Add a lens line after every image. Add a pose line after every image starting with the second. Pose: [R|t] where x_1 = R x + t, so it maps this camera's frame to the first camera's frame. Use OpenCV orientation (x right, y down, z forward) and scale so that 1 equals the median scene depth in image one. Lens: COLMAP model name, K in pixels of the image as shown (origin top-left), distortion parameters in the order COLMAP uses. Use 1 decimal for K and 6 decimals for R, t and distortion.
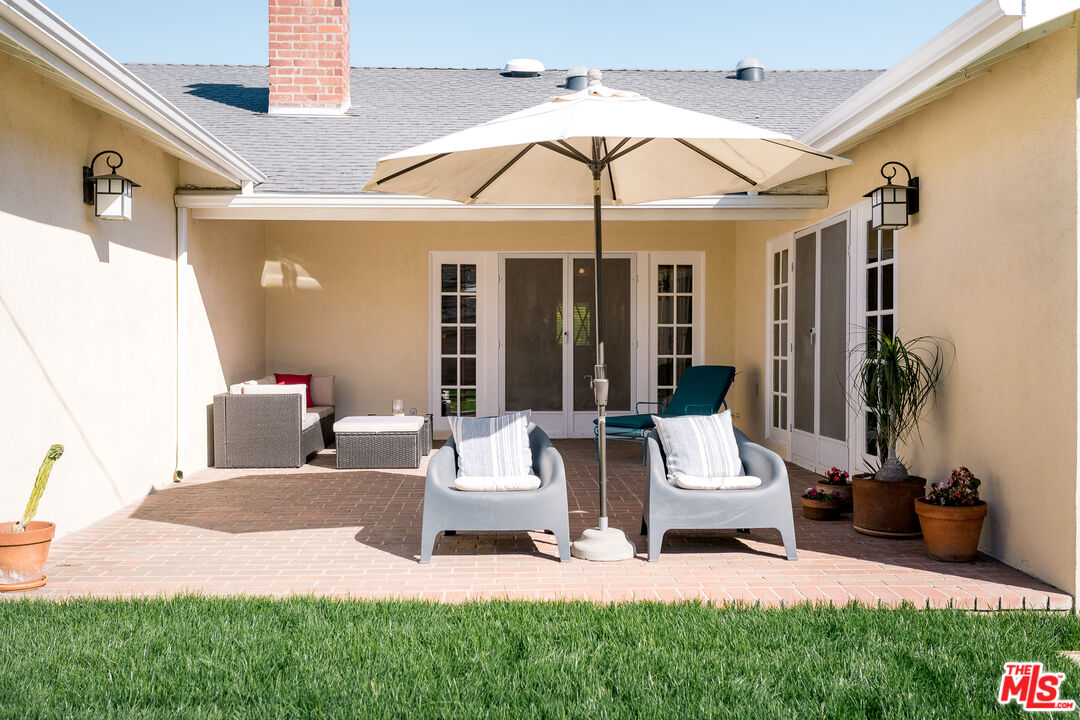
lens RADIAL K [[1202.3, 0, 540.0], [0, 1202.3, 360.0], [0, 0, 1]] dist [0.006954, 0.005892]
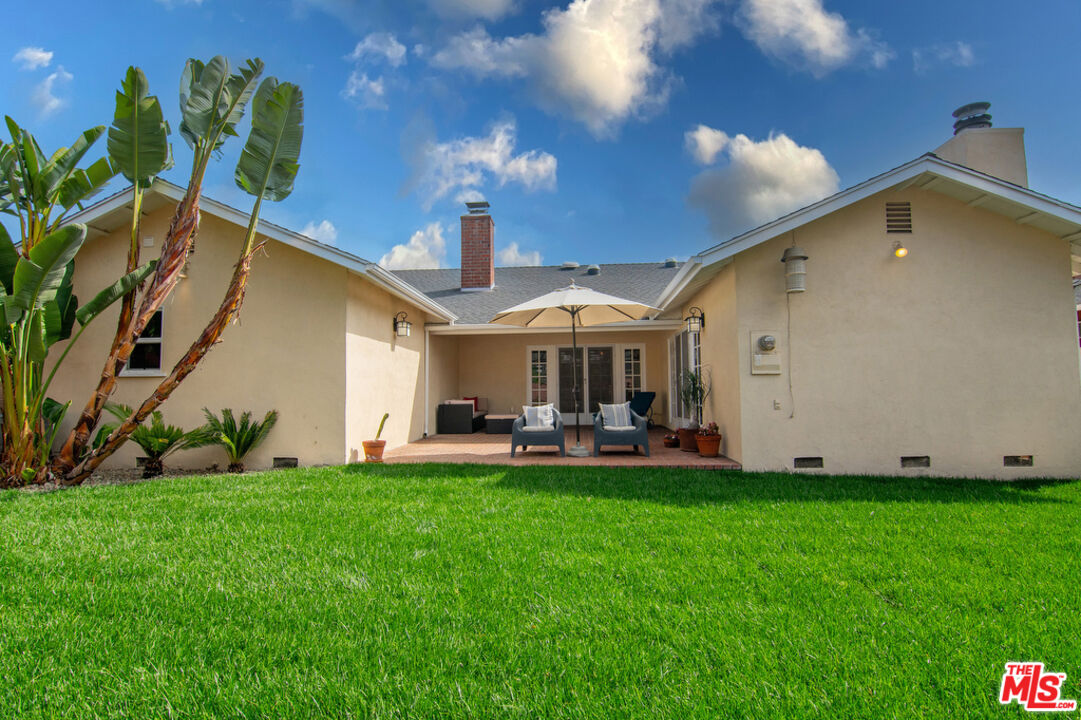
lens RADIAL K [[1064.8, 0, 542.7], [0, 1064.8, 340.1], [0, 0, 1]] dist [0.083405, -0.134482]
pose [[0.986691, -0.022080, -0.161097, 0.301790], [0.006387, 0.995235, -0.097293, 0.112187], [0.162478, 0.094969, 0.982131, -1.149332]]
